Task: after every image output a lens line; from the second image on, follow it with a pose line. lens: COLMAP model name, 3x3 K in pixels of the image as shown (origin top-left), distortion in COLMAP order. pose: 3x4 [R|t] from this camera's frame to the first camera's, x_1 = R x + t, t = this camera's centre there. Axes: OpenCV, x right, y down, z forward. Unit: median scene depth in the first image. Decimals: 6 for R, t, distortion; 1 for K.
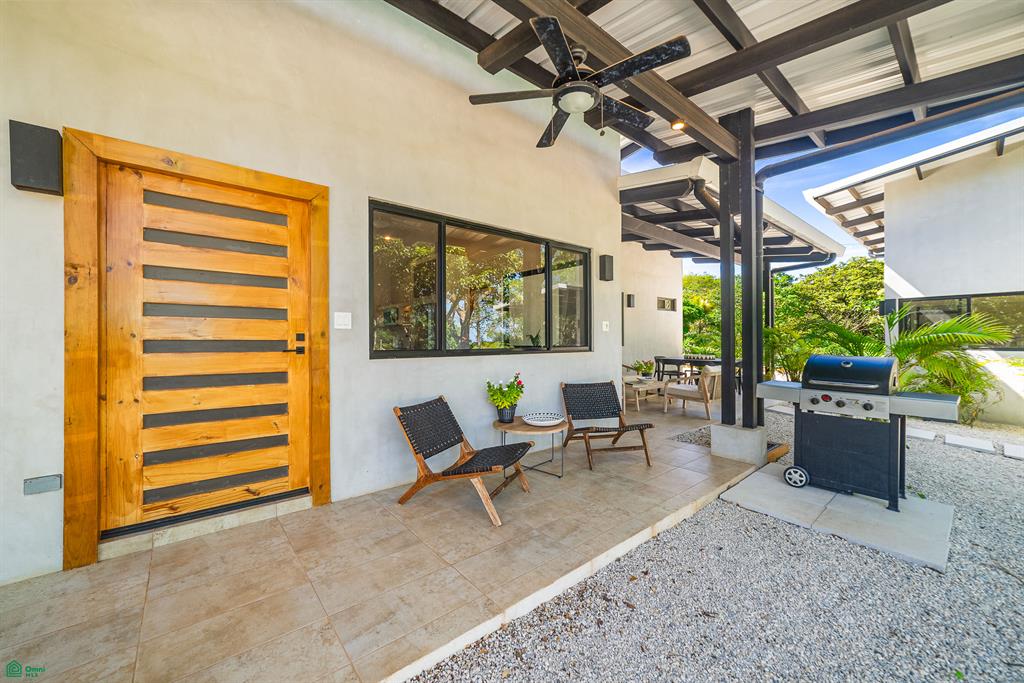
lens RADIAL K [[421.1, 0, 514.2], [0, 421.1, 337.8], [0, 0, 1]] dist [0.003293, 0.000100]
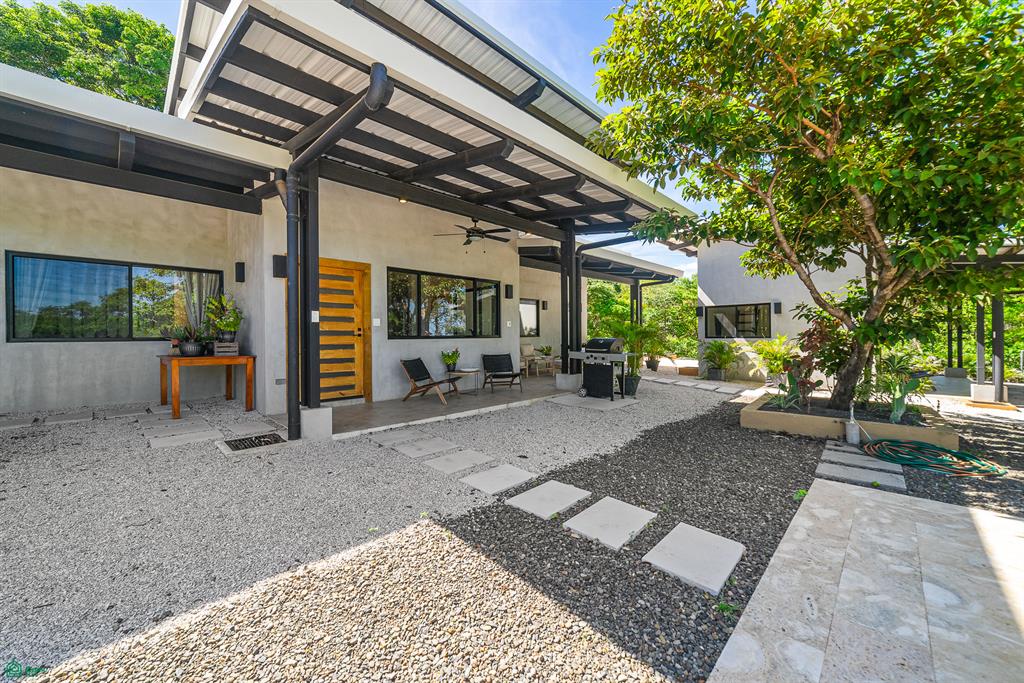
lens RADIAL K [[410.5, 0, 508.9], [0, 410.5, 342.0], [0, 0, 1]] dist [0.003293, 0.000226]
pose [[0.996039, -0.002474, 0.088877, 0.093039], [0.000393, 0.999726, 0.023418, 0.012835], [-0.088911, -0.023290, 0.995767, -1.126640]]
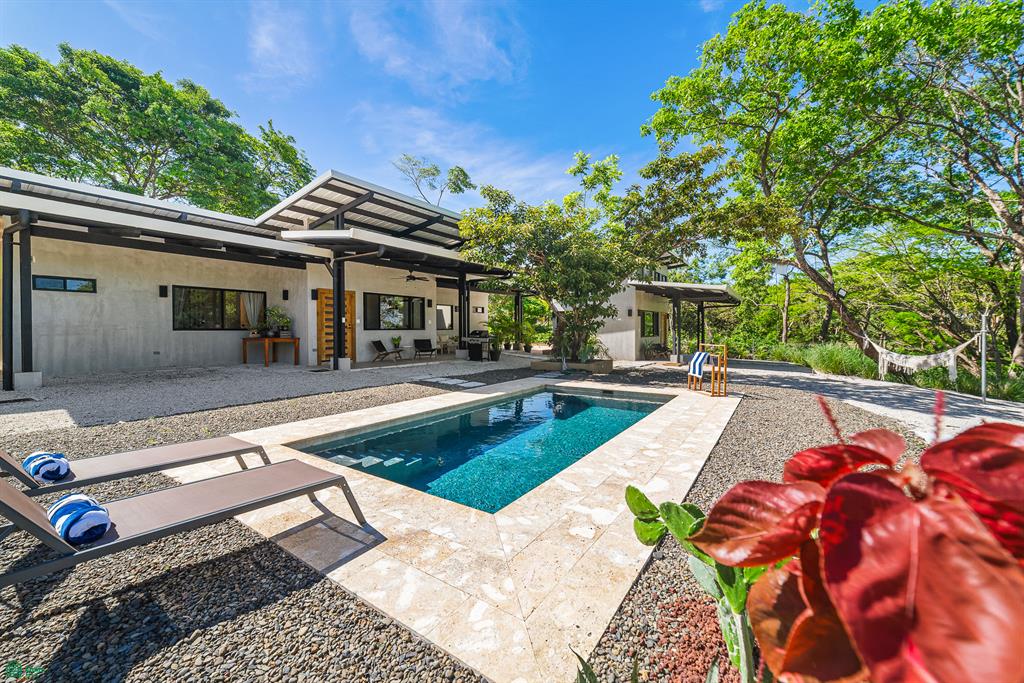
lens RADIAL K [[421.1, 0, 518.4], [0, 421.1, 333.2], [0, 0, 1]] dist [0.003293, 0.000100]
pose [[0.962516, 0.001361, 0.271222, 0.007088], [-0.005737, 0.999866, 0.015340, 0.006442], [-0.271165, -0.016321, 0.962395, -3.266470]]
